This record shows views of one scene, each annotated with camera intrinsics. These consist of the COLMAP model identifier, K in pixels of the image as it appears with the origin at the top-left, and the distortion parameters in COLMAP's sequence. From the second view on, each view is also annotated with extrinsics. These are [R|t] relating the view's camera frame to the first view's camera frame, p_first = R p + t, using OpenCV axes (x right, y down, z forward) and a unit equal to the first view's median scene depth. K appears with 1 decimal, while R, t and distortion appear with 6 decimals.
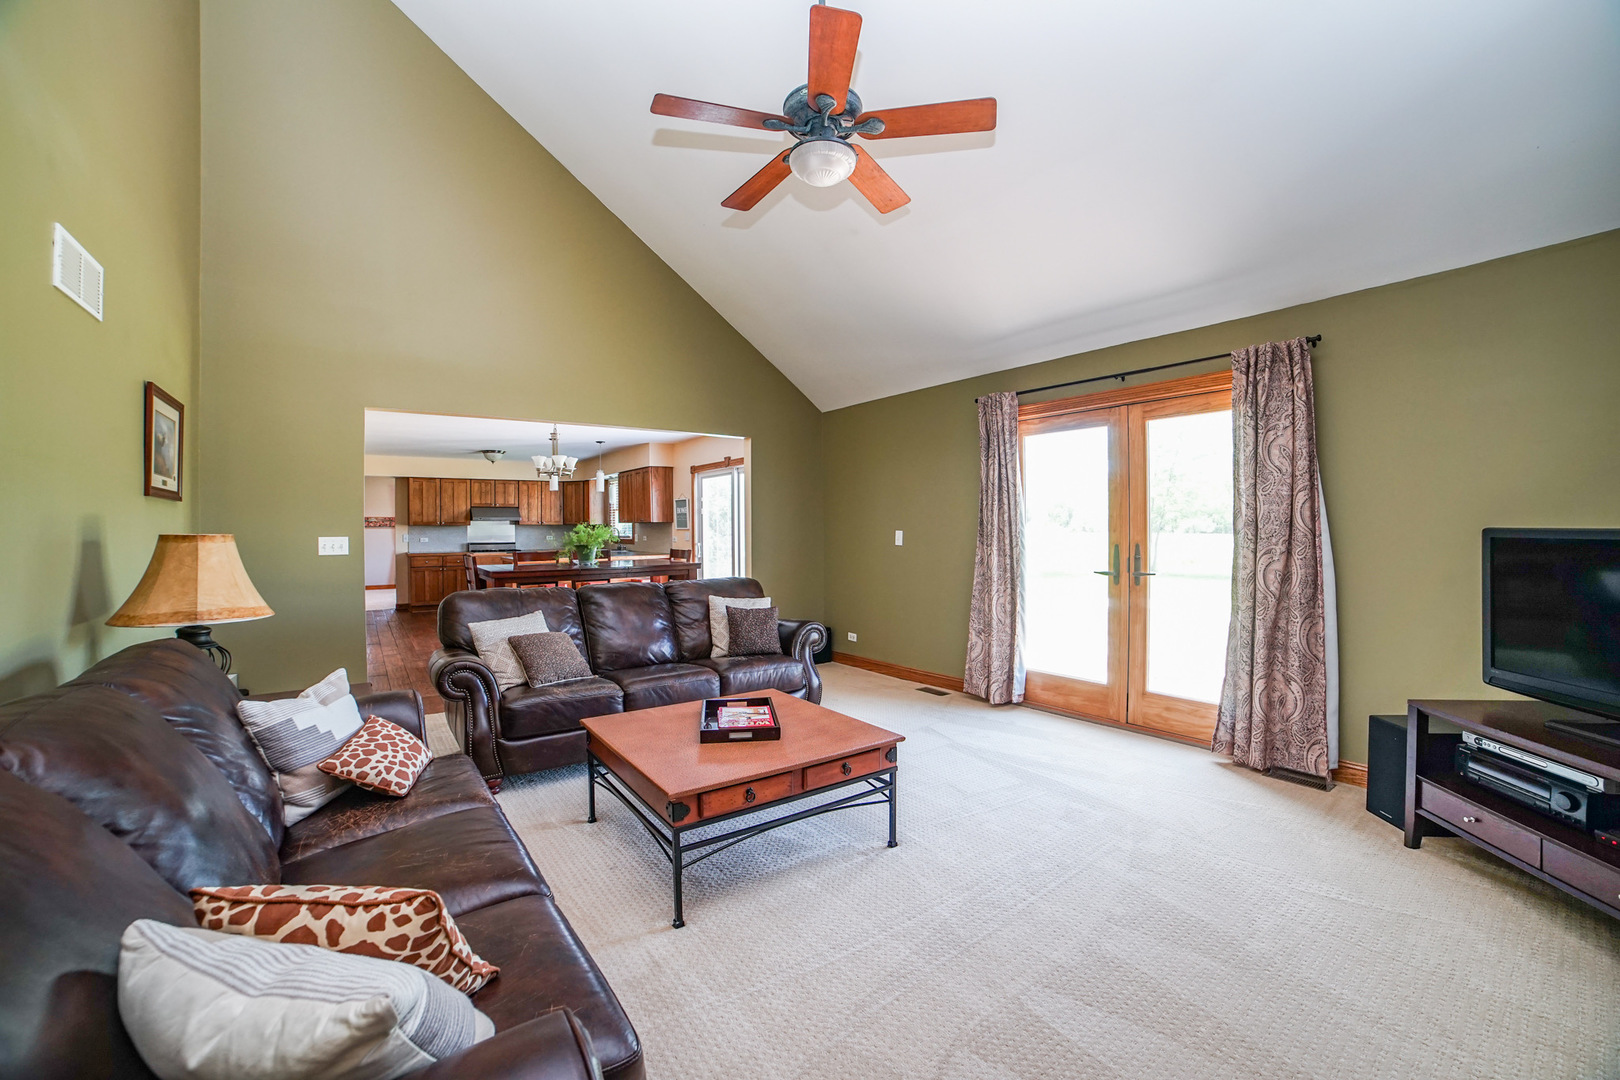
lens RADIAL K [[628.3, 0, 804.4], [0, 628.3, 534.4], [0, 0, 1]] dist [-0.000878, -0.000017]
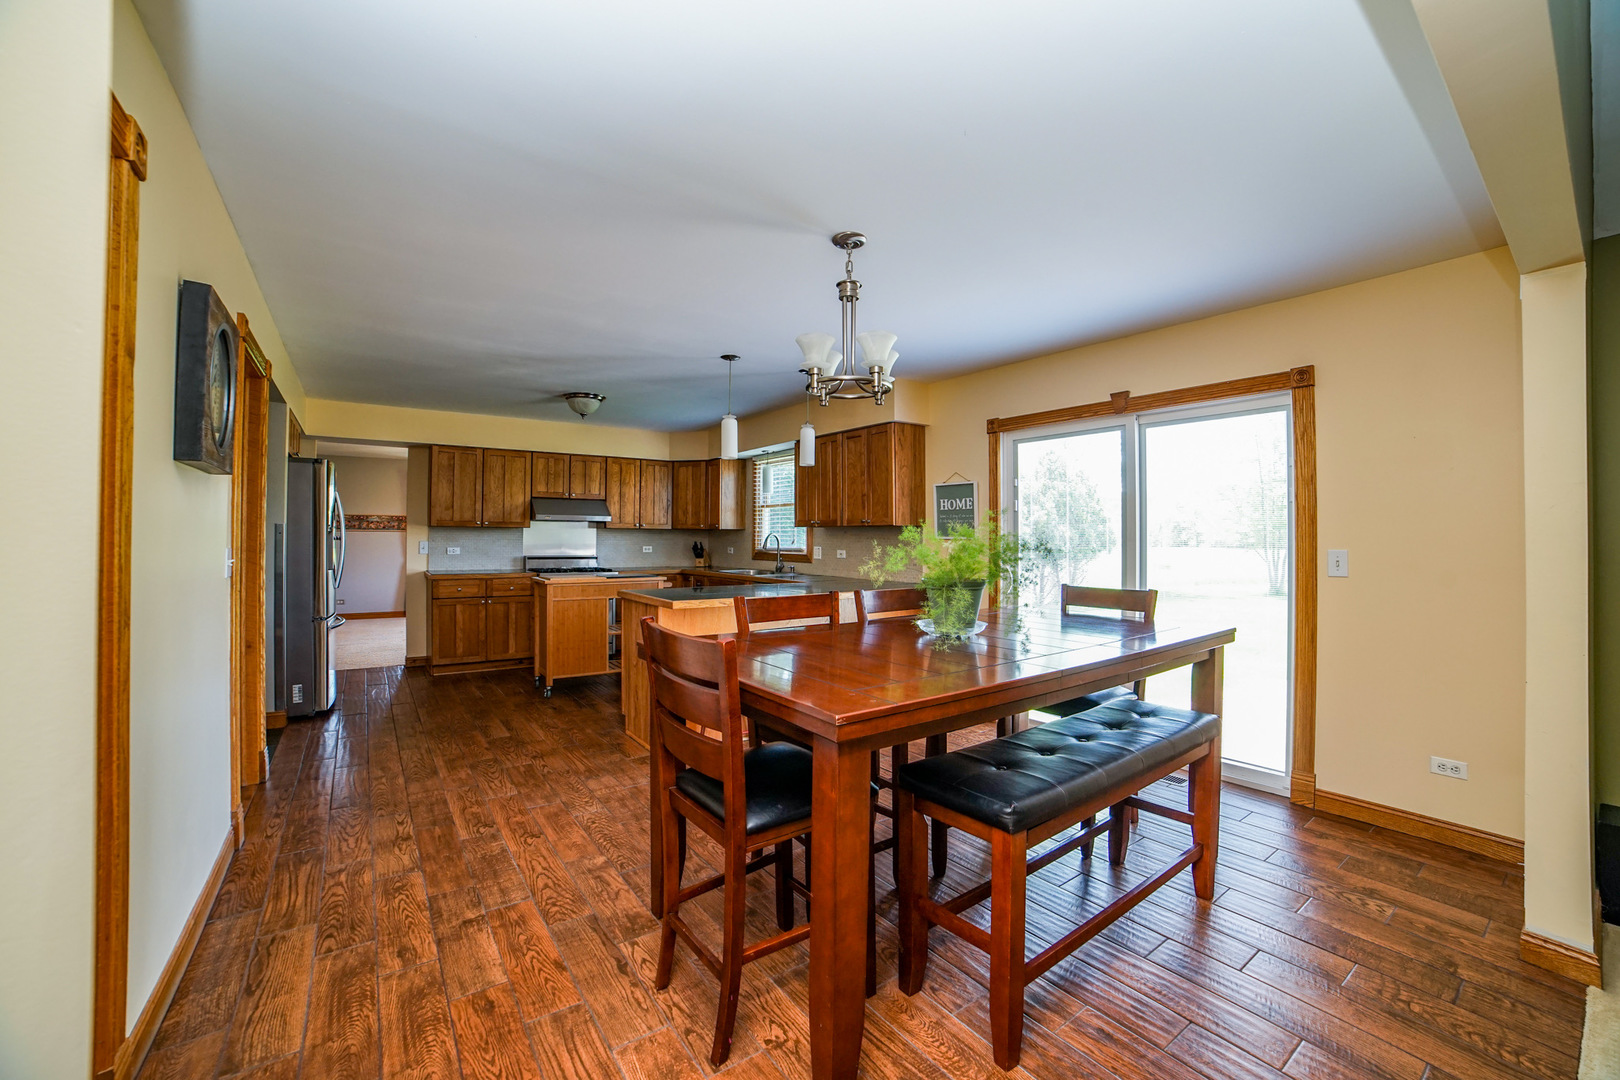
lens RADIAL K [[628.3, 0, 817.5], [0, 628.3, 541.3], [0, 0, 1]] dist [-0.000878, -0.000017]
pose [[0.999873, 0.014743, 0.006054, -0.259795], [-0.014740, 0.999891, -0.000470, -0.005668], [-0.006060, 0.000380, 0.999982, 0.393309]]
